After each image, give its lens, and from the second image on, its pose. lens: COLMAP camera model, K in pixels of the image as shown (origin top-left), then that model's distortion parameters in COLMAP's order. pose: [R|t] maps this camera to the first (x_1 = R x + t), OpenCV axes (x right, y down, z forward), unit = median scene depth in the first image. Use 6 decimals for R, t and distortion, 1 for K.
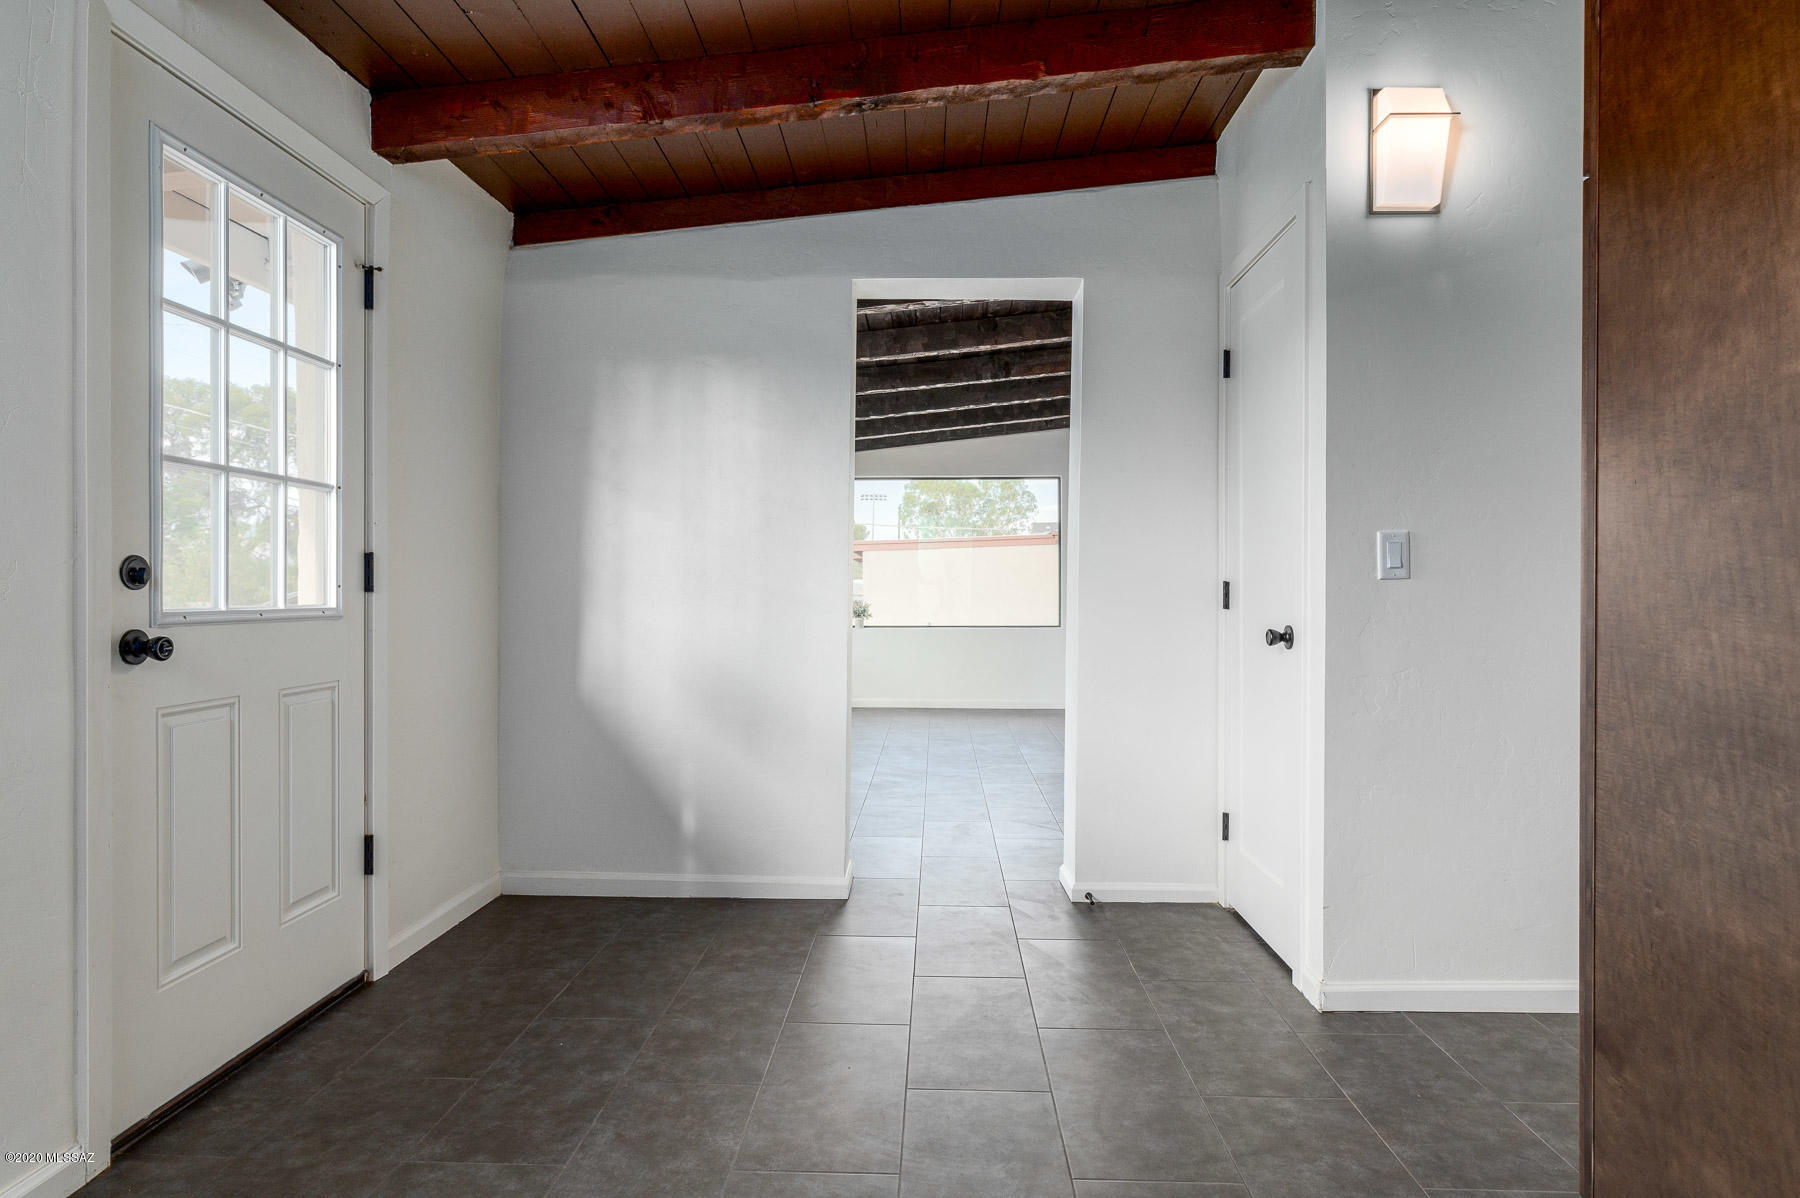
lens RADIAL K [[966.4, 0, 908.7], [0, 966.4, 593.8], [0, 0, 1]] dist [-0.000774, 0.001496]
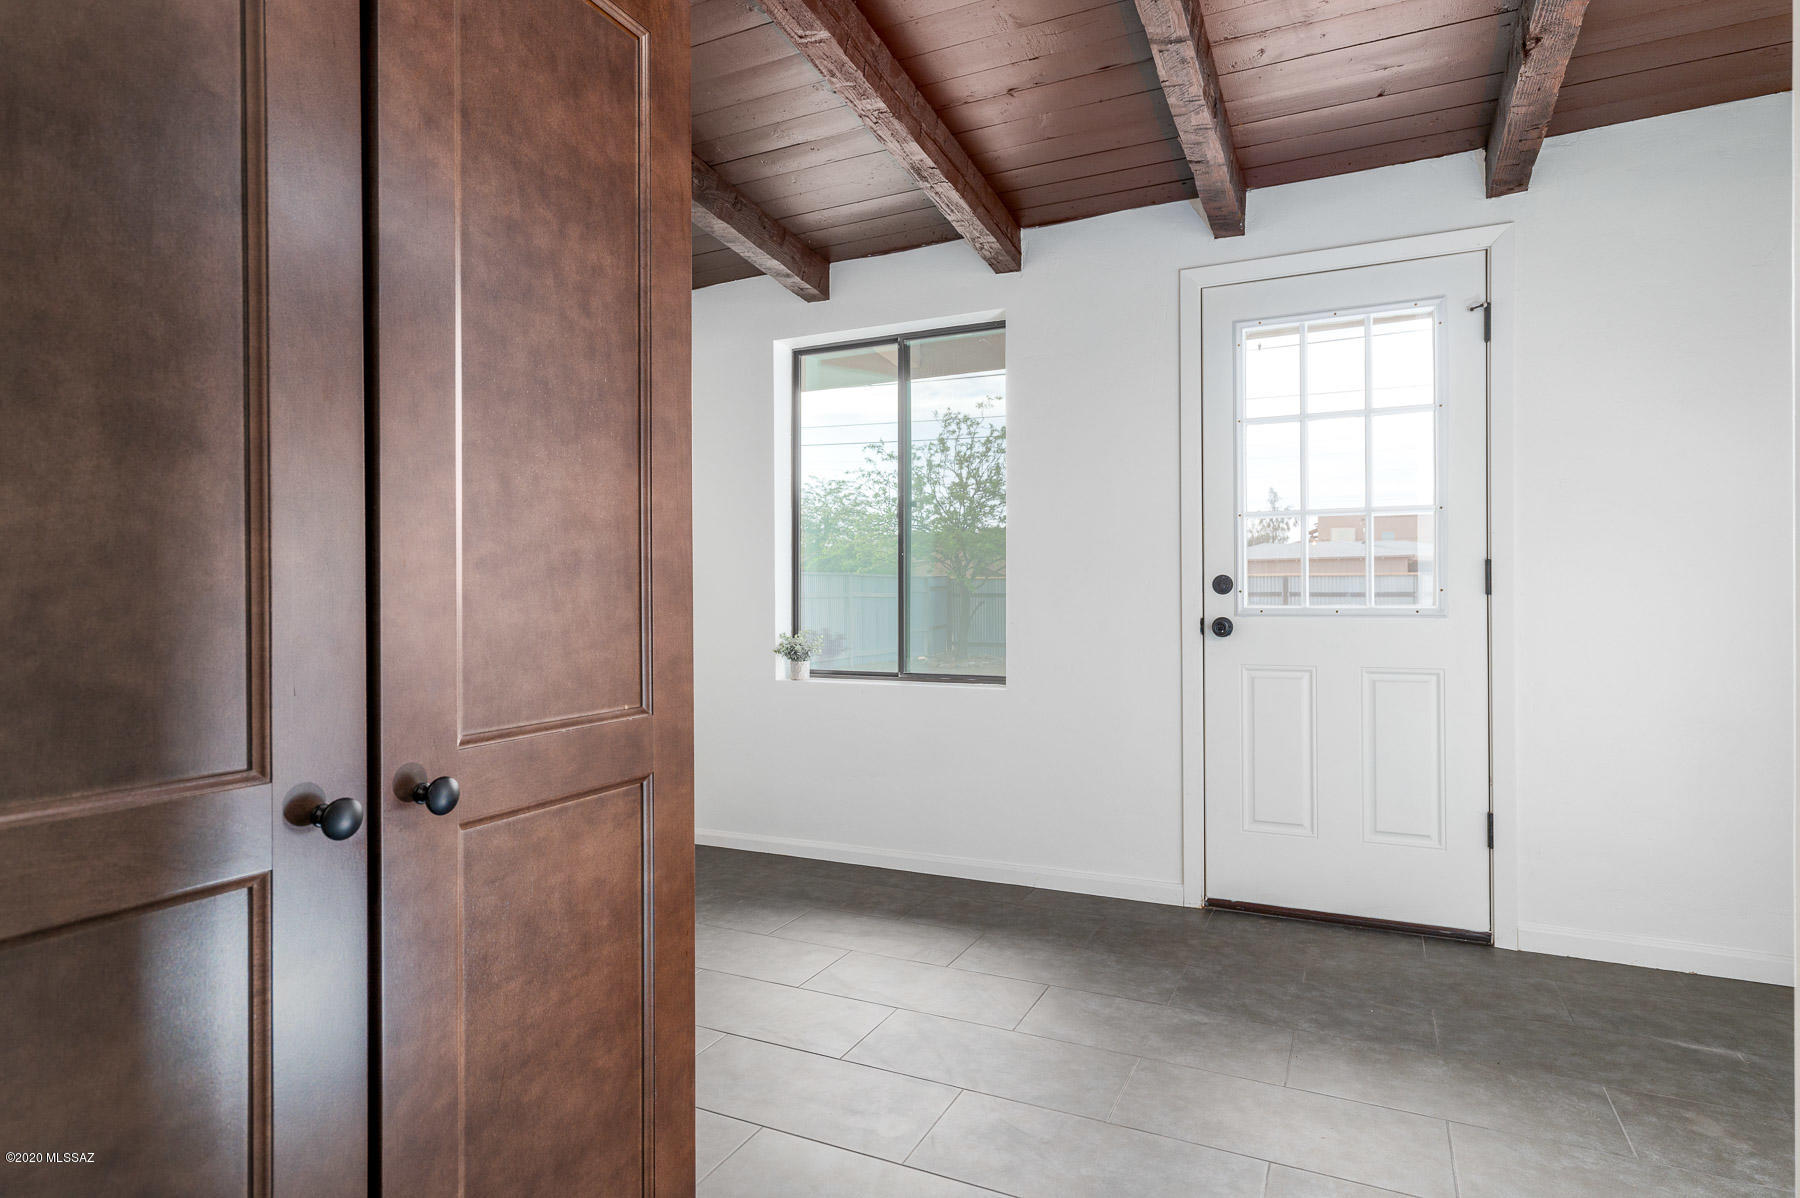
lens RADIAL K [[992.9, 0, 893.9], [0, 992.9, 588.8], [0, 0, 1]] dist [-0.000964, -0.000049]
pose [[-0.404045, -0.000732, -0.914739, 0.948143], [0.001700, 0.999997, -0.001550, -0.010763], [0.914738, -0.002181, -0.404042, 1.029839]]
